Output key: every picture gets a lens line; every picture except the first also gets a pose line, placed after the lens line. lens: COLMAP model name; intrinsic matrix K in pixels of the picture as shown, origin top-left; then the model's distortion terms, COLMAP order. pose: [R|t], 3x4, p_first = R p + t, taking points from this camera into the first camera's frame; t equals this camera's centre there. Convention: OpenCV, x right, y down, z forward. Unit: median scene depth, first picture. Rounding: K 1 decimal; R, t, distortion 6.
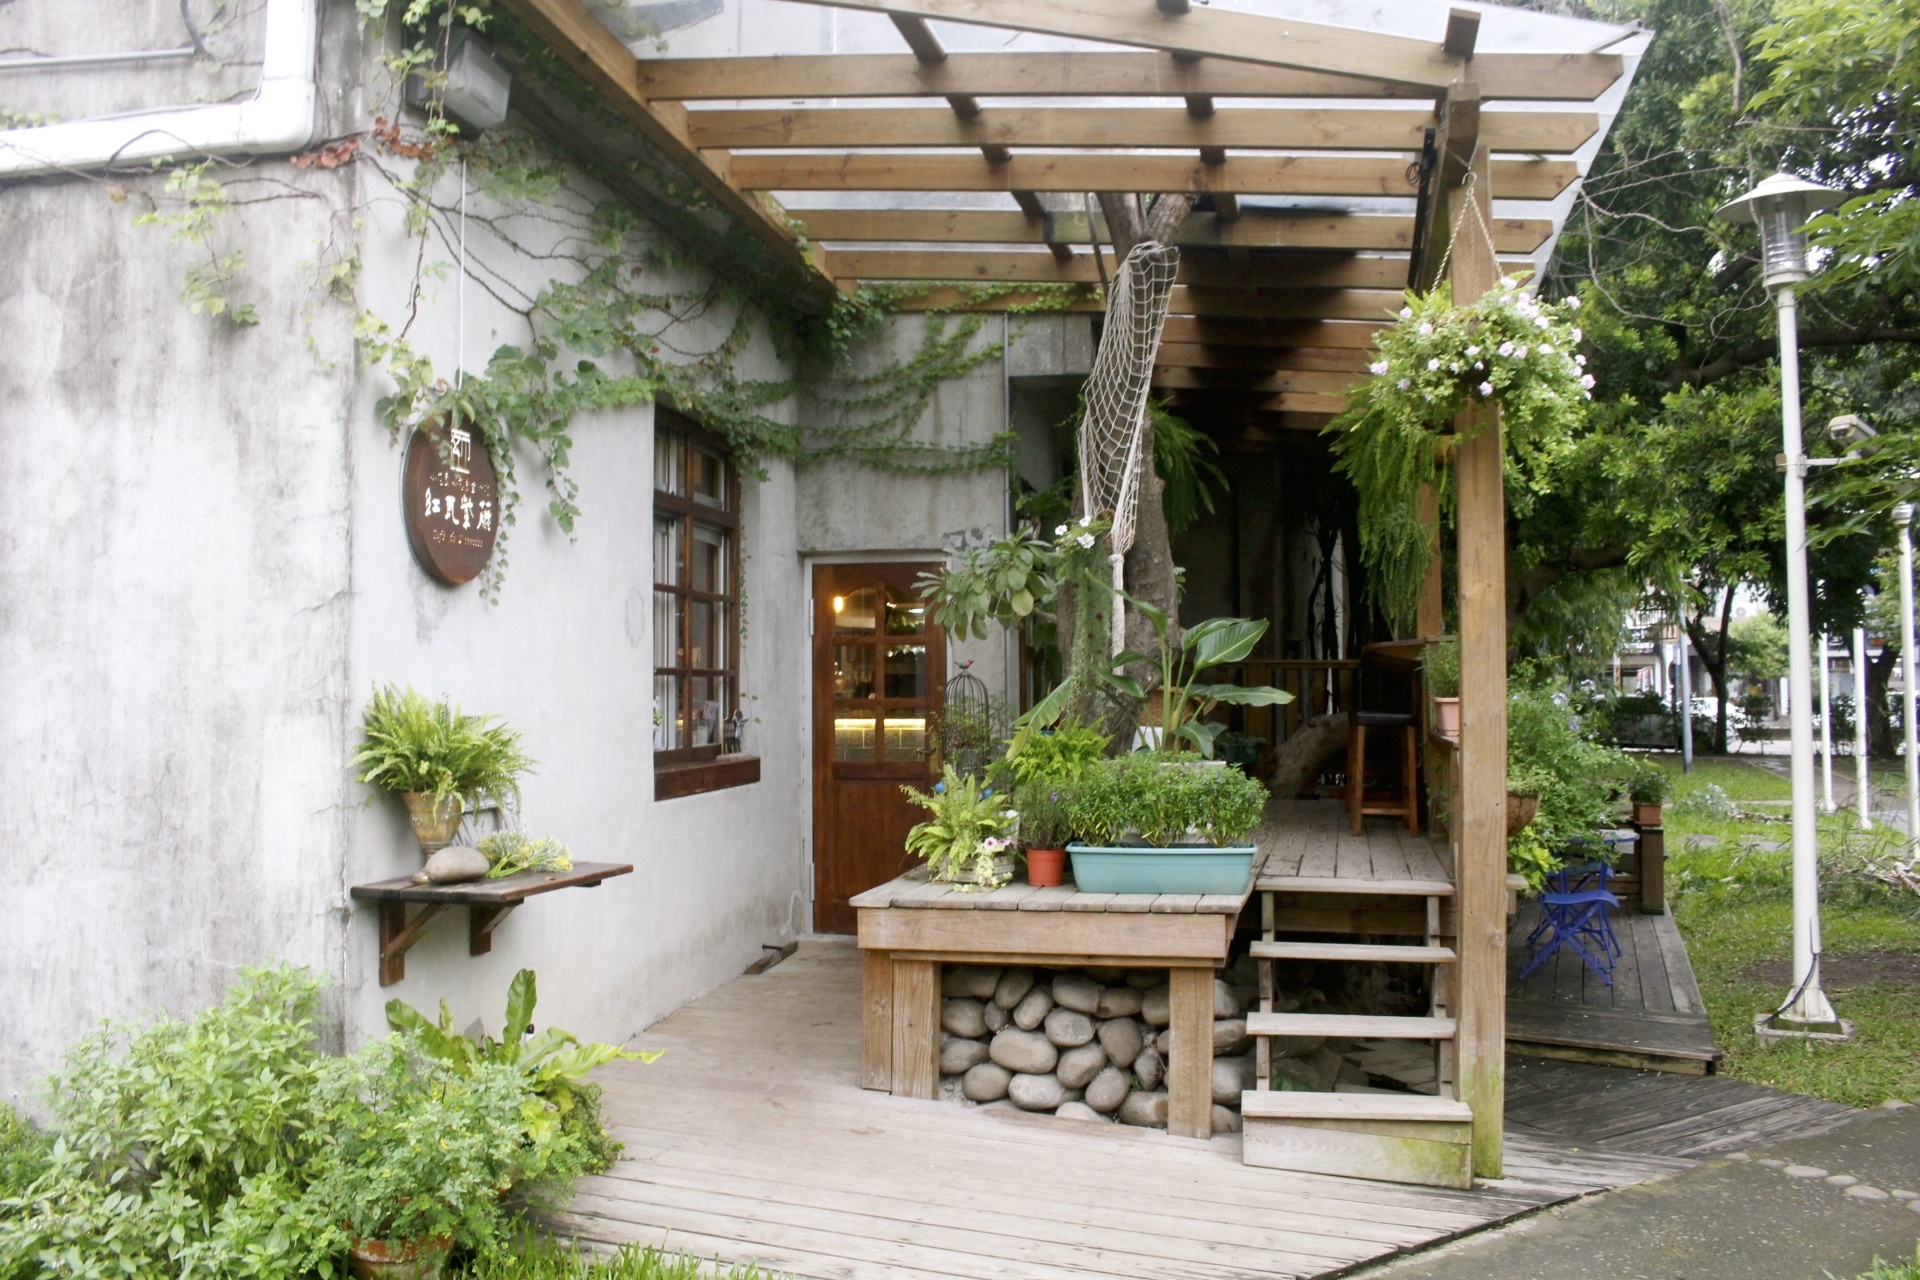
lens RADIAL K [[1578.4, 0, 960.0], [0, 1578.4, 640.0], [0, 0, 1]] dist [-0.162889, 0.135629]
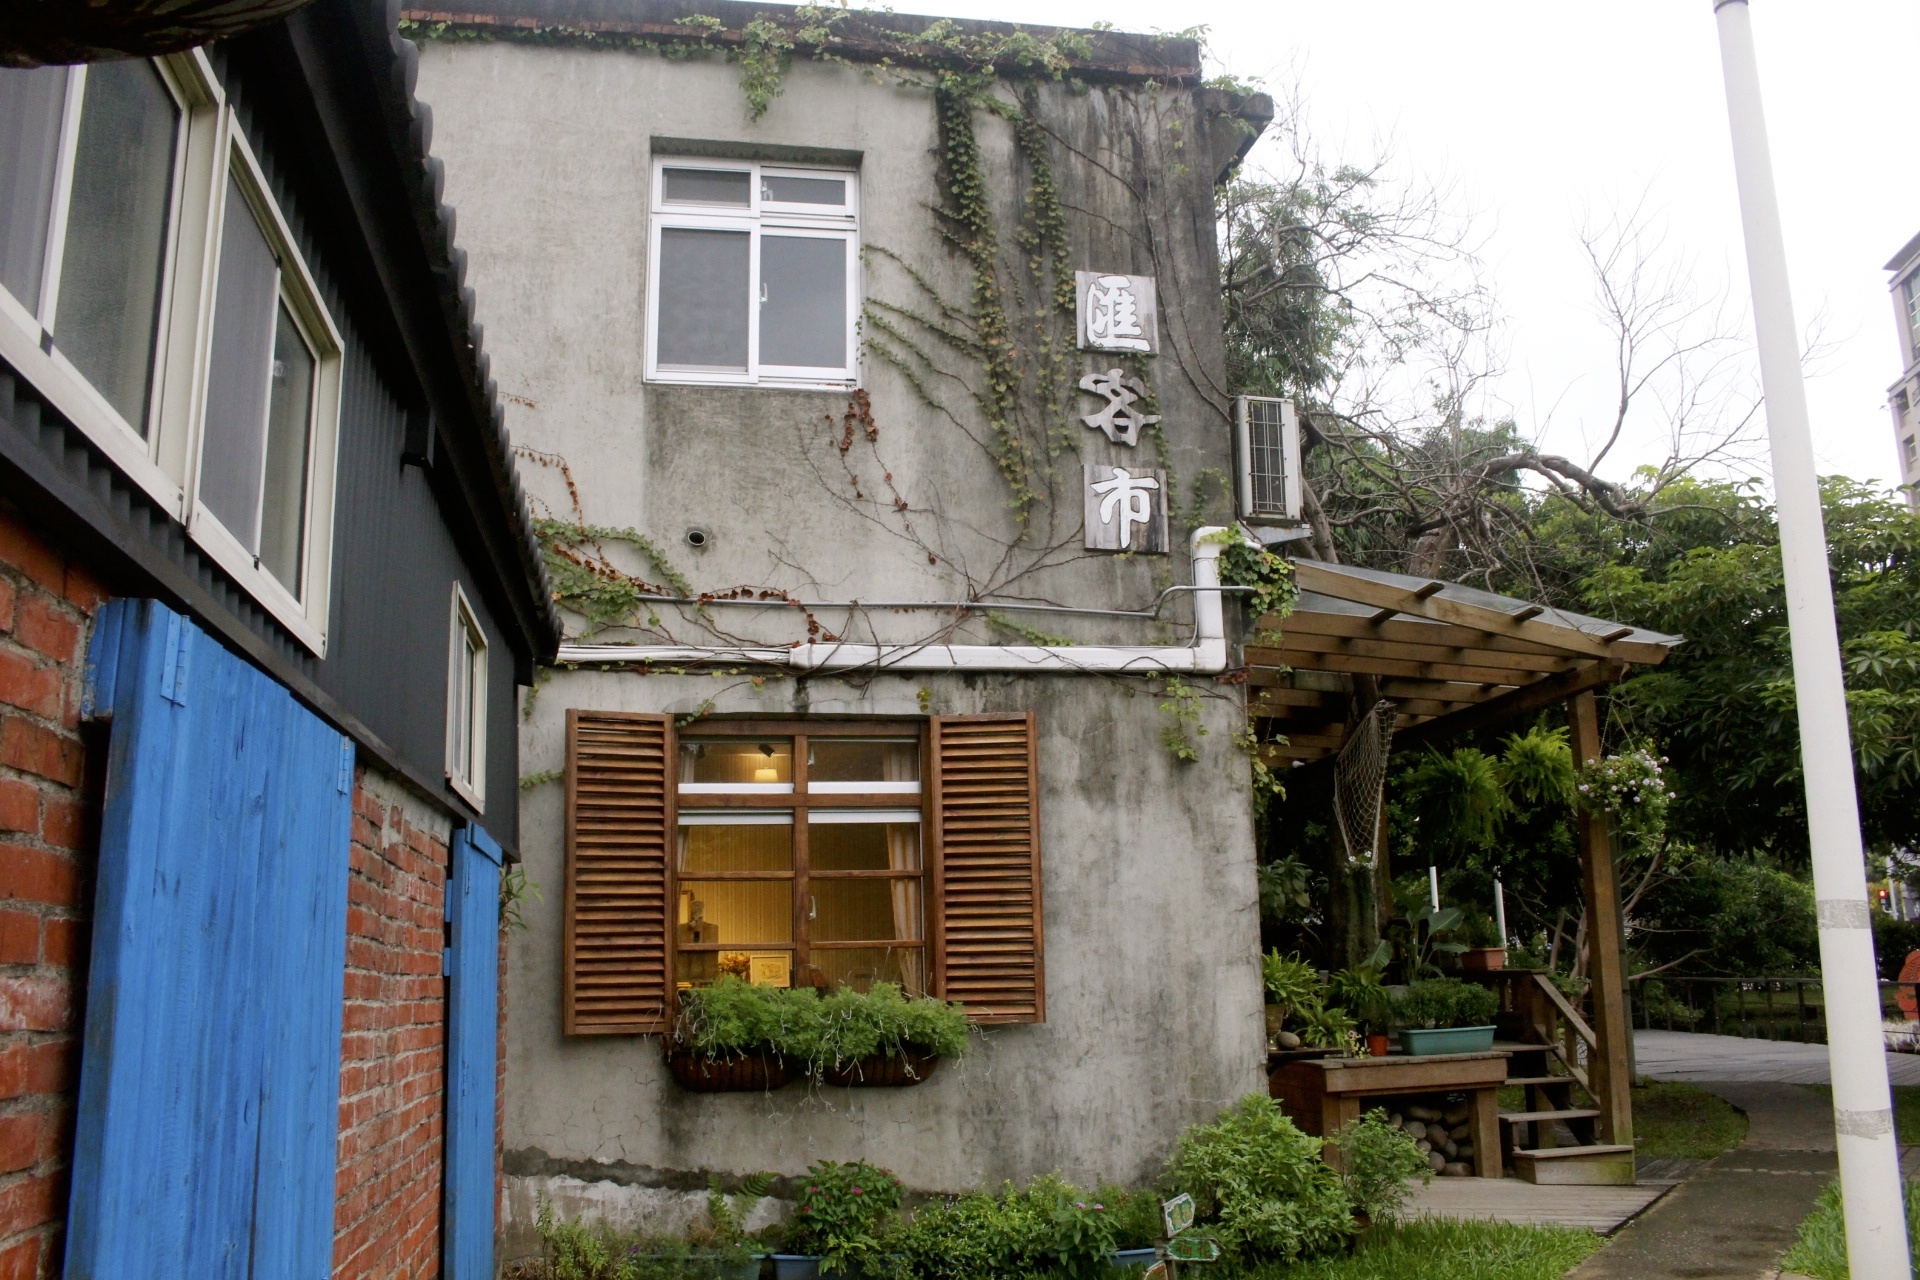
lens RADIAL K [[1578.4, 0, 960.0], [0, 1578.4, 640.0], [0, 0, 1]] dist [-0.162889, 0.135629]
pose [[0.927741, 0.055956, 0.369006, -1.452253], [0.008952, 0.985076, -0.171884, -0.019890], [-0.373117, 0.162768, 0.913395, -0.712246]]
